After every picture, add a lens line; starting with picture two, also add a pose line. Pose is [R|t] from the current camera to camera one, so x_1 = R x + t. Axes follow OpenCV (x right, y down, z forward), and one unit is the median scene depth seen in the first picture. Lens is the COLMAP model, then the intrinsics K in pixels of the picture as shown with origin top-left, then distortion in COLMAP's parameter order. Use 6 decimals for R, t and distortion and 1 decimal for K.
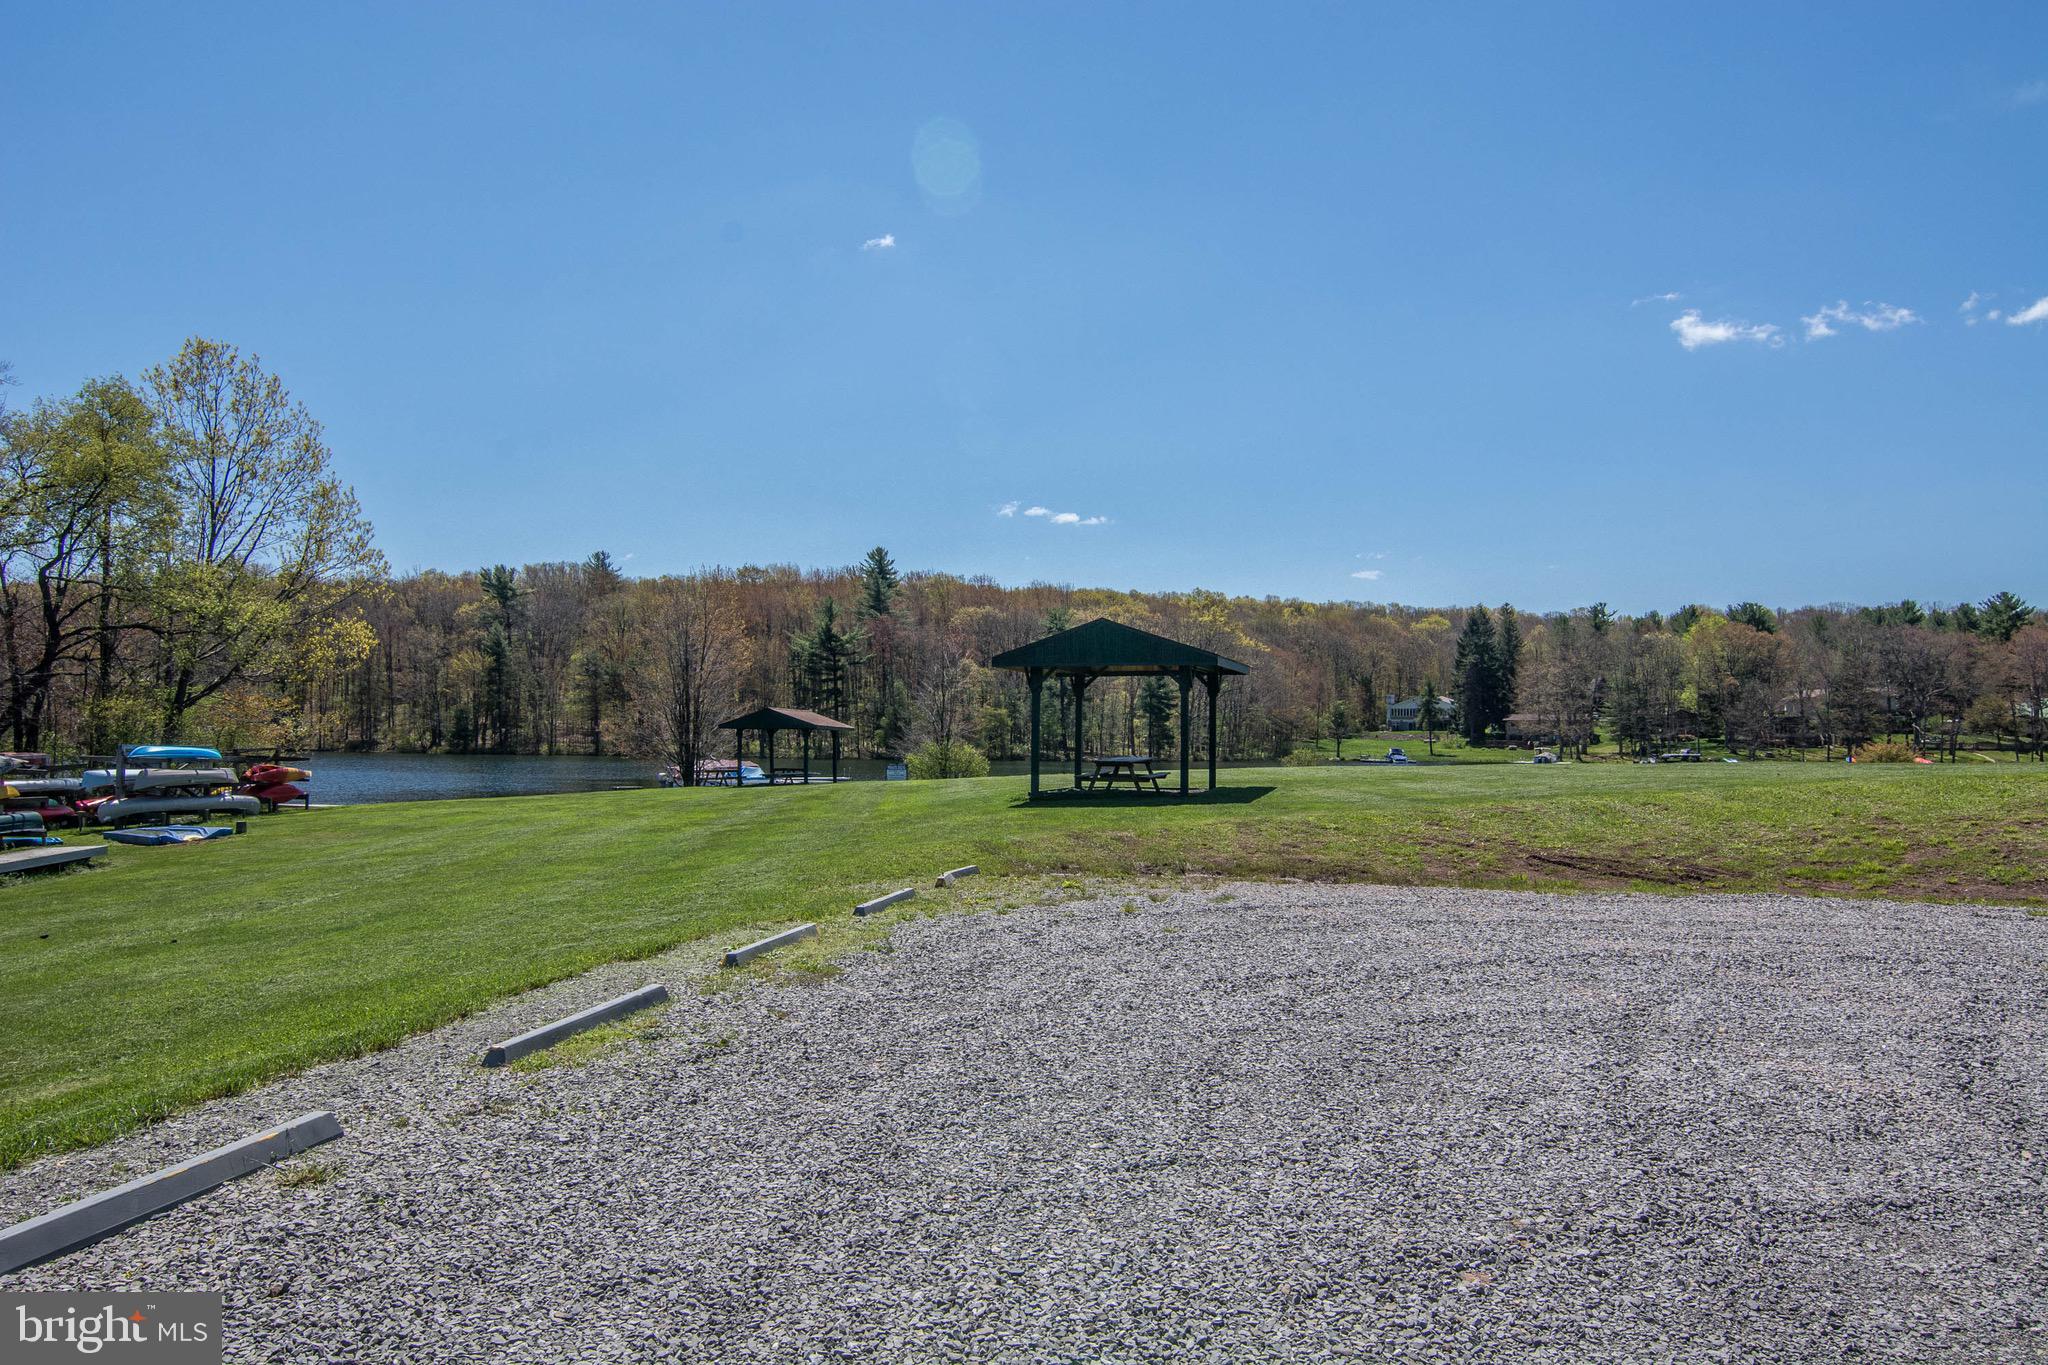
lens RADIAL K [[1397.5, 0, 1012.8], [0, 1397.5, 686.5], [0, 0, 1]] dist [0.000219, -0.017616]
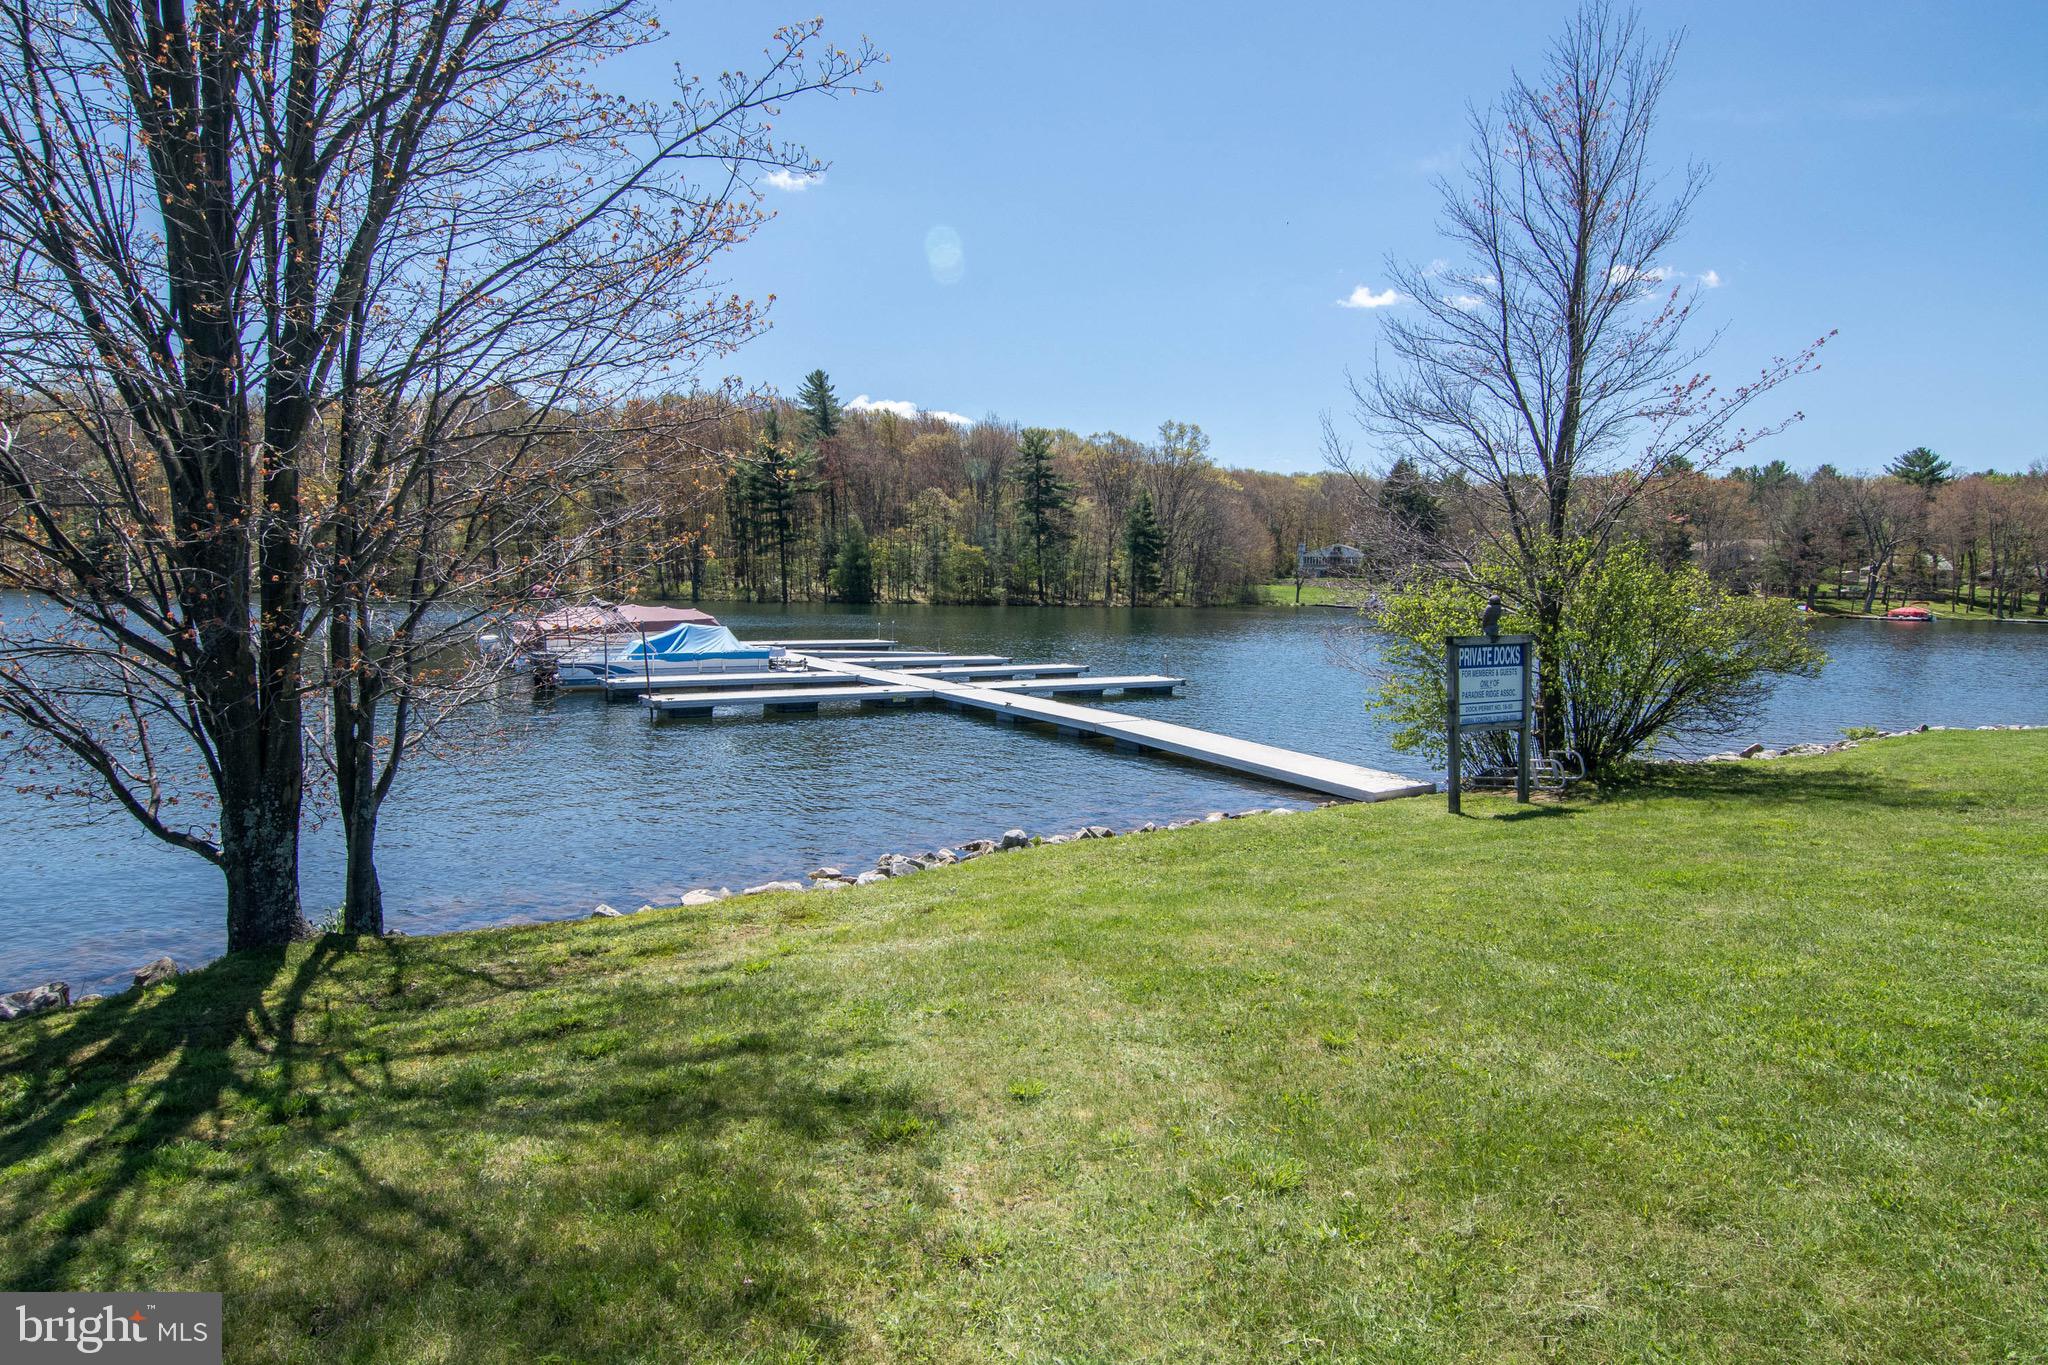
lens RADIAL K [[1104.4, 0, 1026.1], [0, 1104.4, 679.7], [0, 0, 1]] dist [-0.001106, 0.000266]
pose [[0.992898, -0.003707, 0.118913, -0.118028], [-0.010800, 0.992579, 0.121124, 0.030029], [-0.118480, -0.121548, 0.985489, 0.615091]]
